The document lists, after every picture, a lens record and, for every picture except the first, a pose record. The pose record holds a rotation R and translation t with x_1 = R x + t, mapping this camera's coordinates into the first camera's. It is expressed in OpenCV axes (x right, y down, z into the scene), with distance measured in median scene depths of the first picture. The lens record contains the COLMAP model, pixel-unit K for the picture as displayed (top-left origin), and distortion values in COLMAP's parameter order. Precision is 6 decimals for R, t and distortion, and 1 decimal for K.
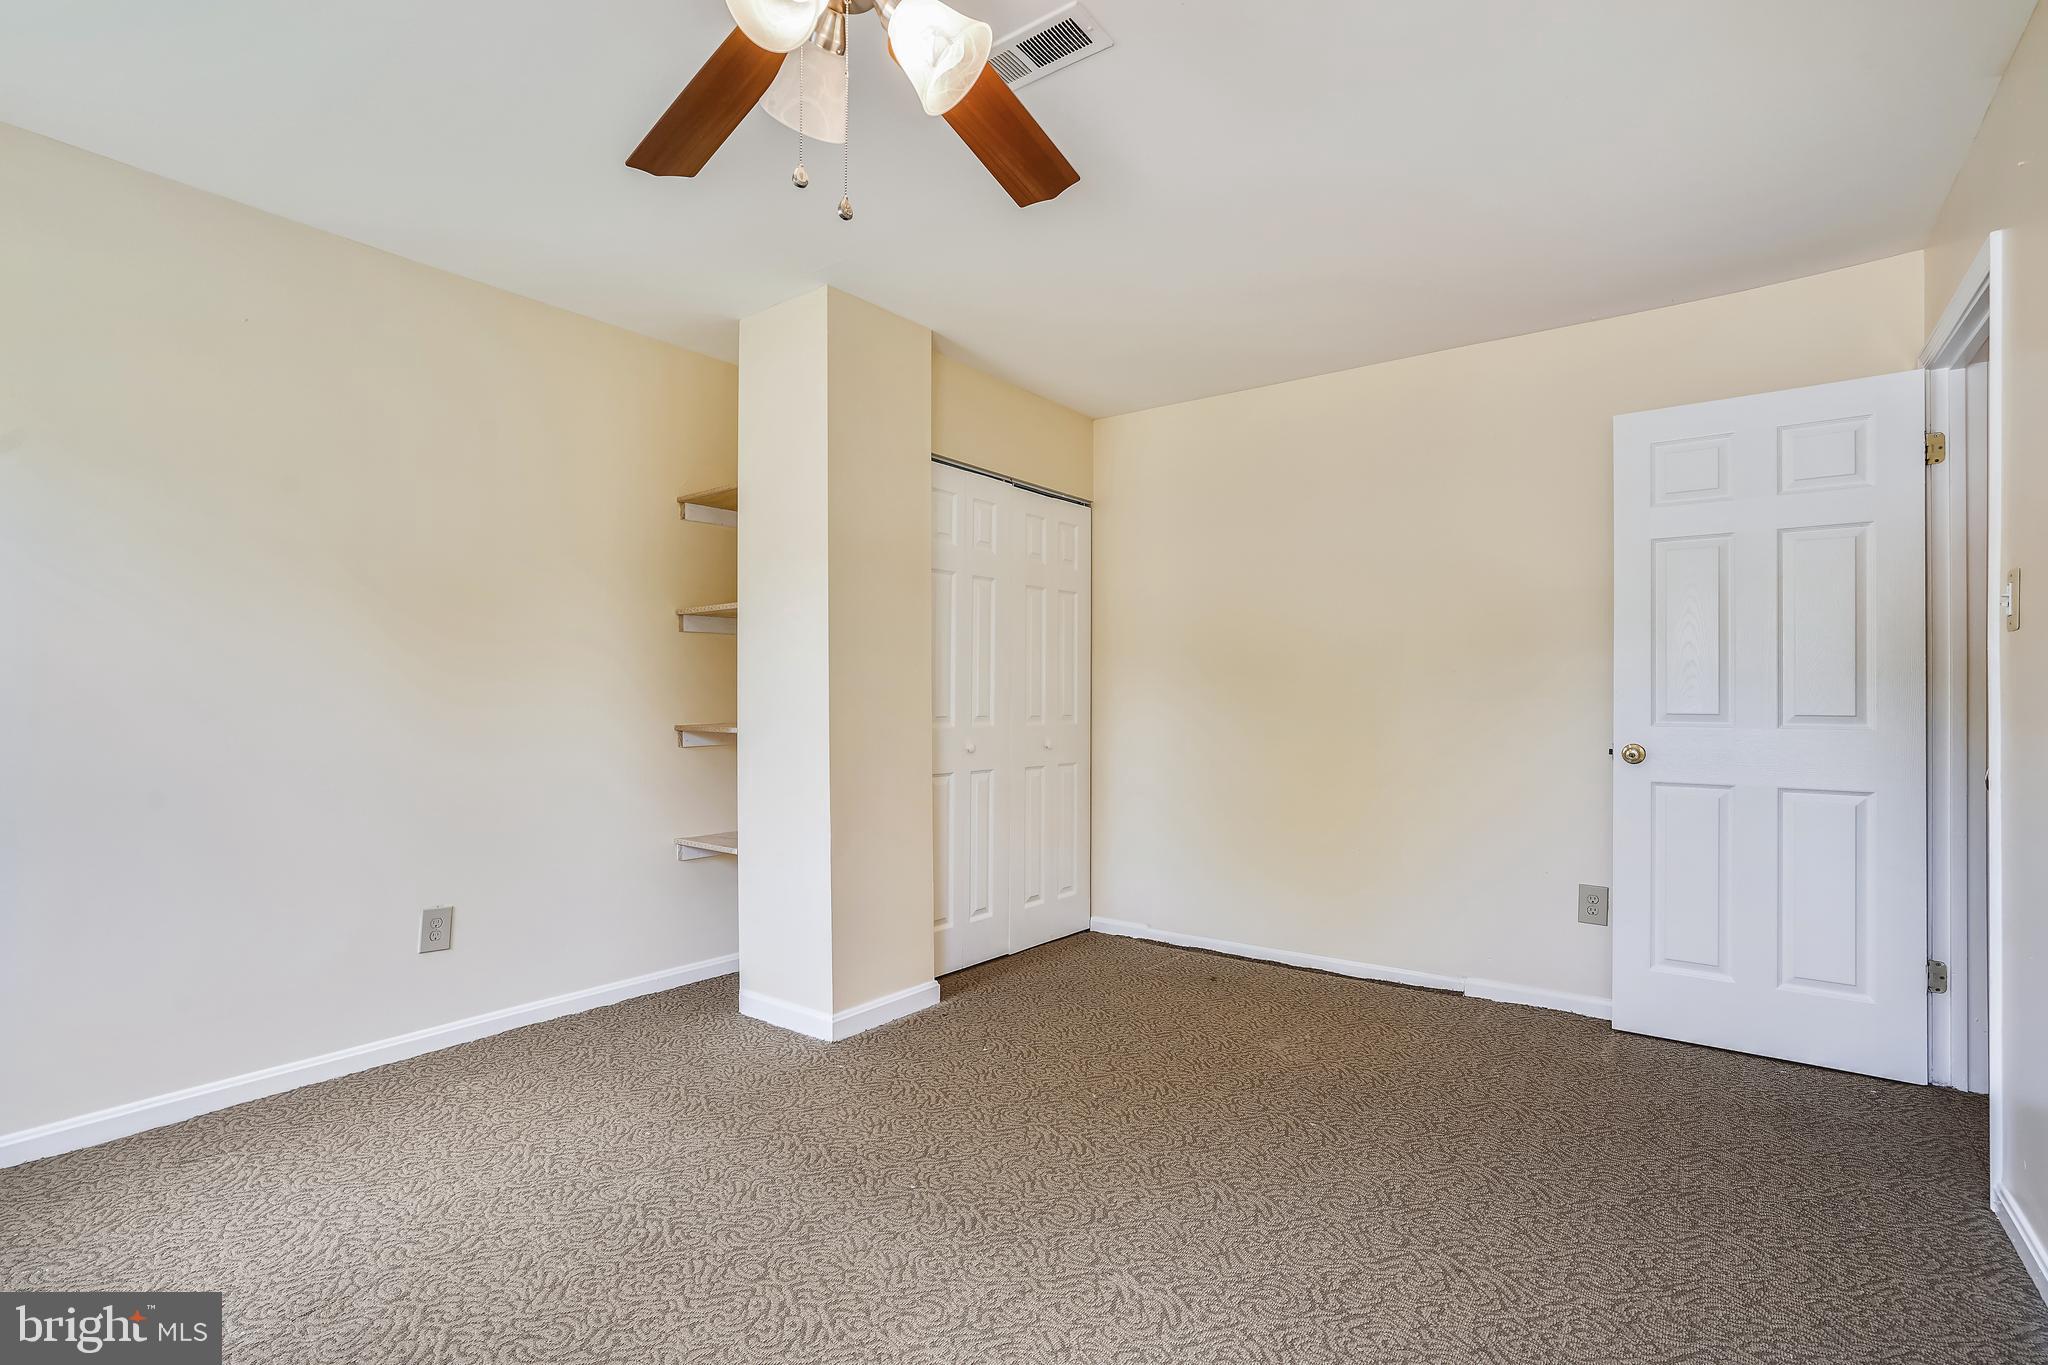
lens RADIAL K [[947.7, 0, 1017.8], [0, 947.7, 690.1], [0, 0, 1]] dist [-0.033104, 0.013667]
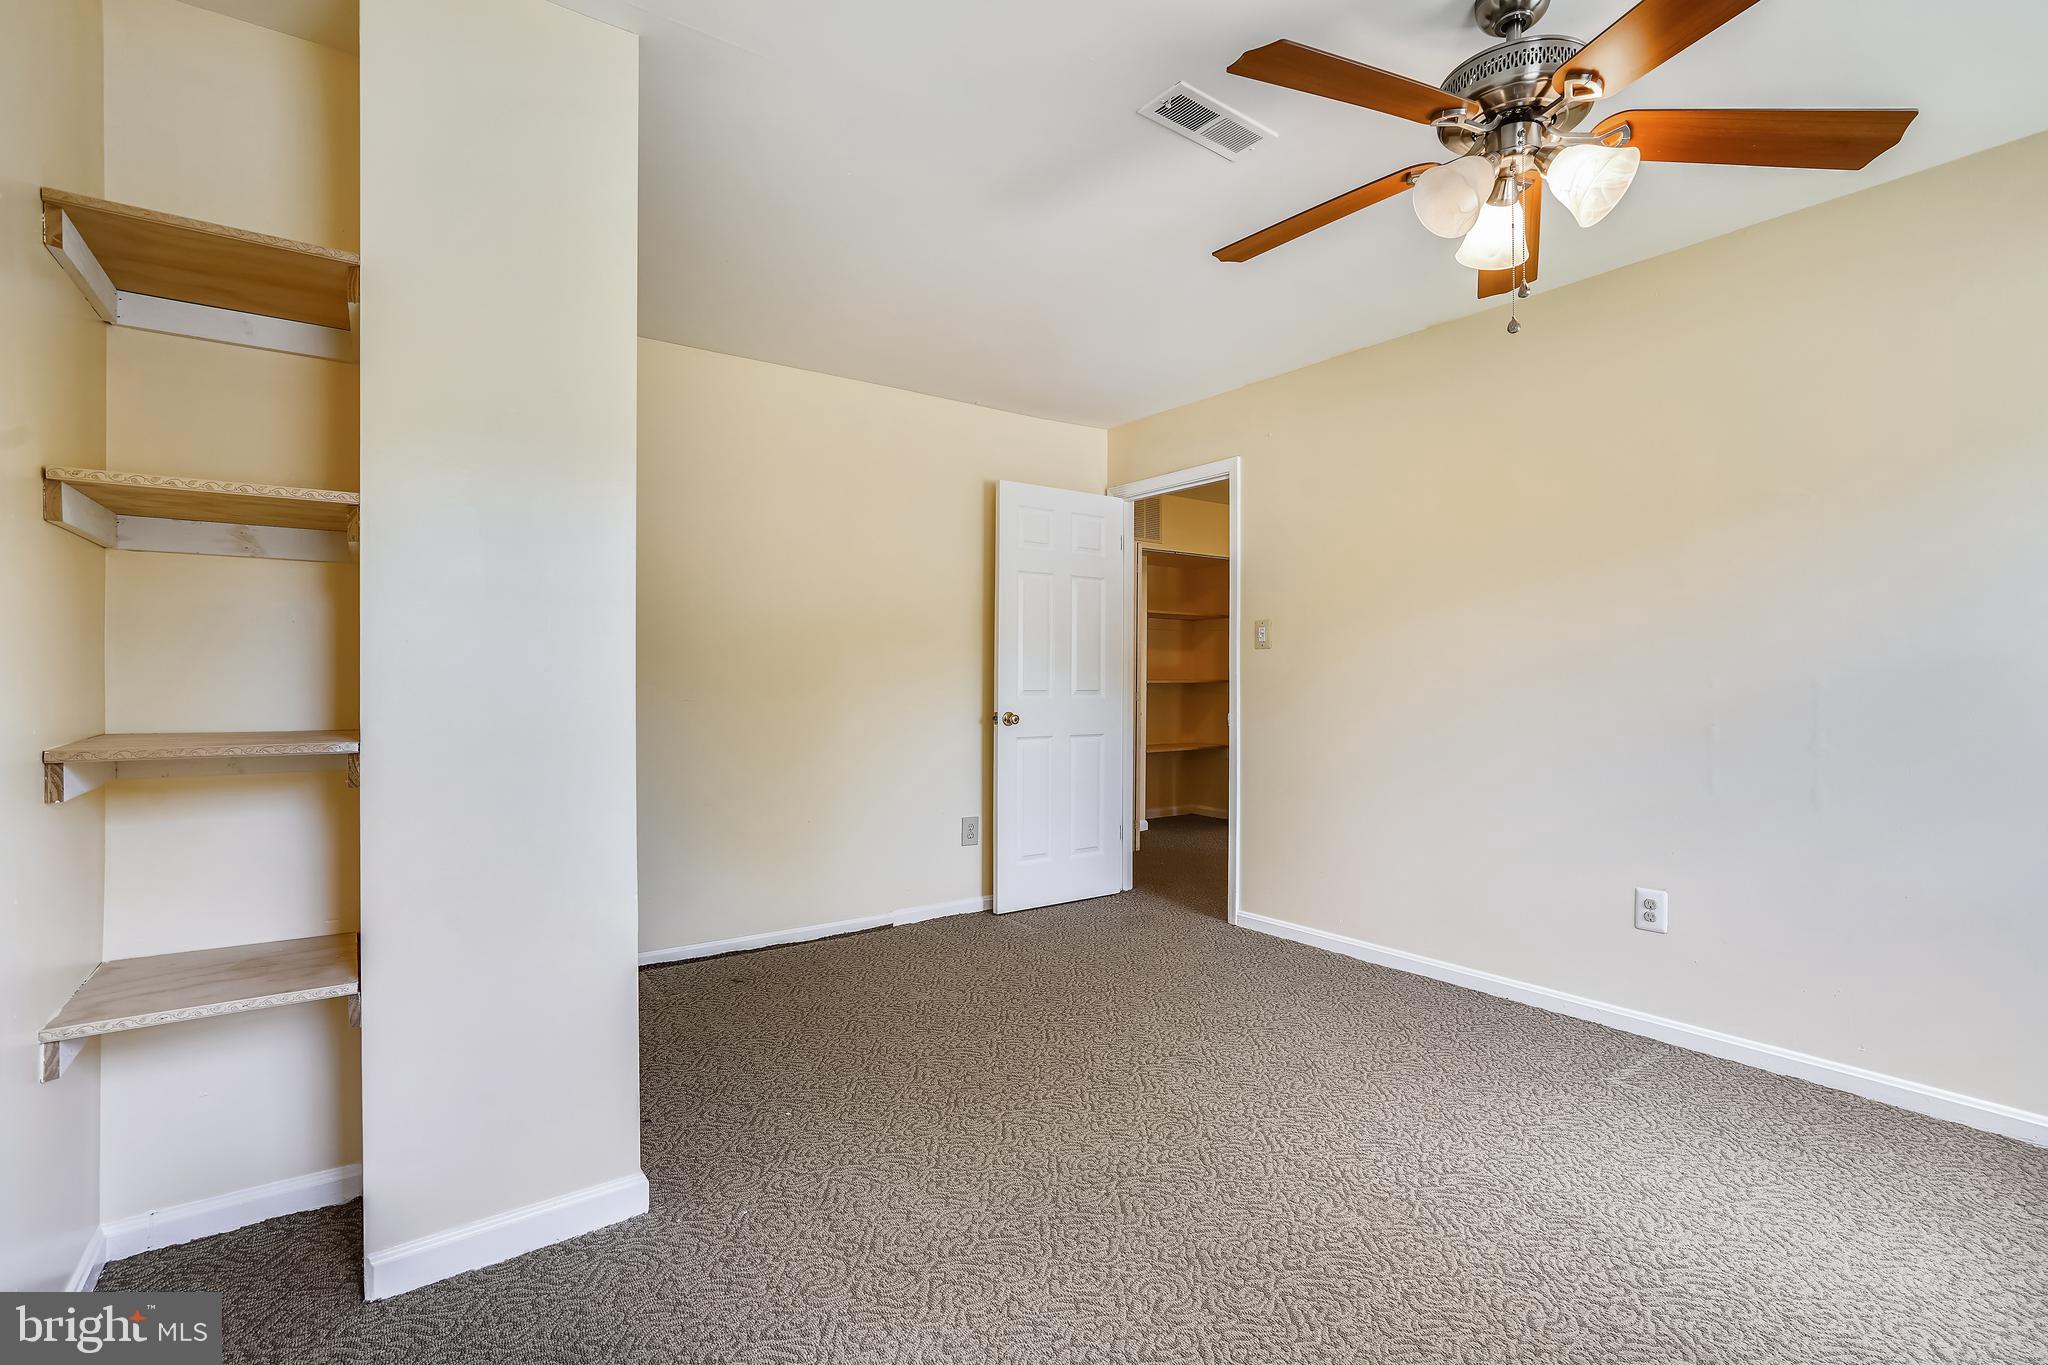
lens RADIAL K [[947.7, 0, 1036.6], [0, 947.7, 680.2], [0, 0, 1]] dist [-0.033104, 0.013667]
pose [[0.278337, -0.002638, 0.960480, -0.627362], [-0.010236, 0.999931, 0.005712, 0.000638], [-0.960429, -0.011422, 0.278291, 0.480645]]
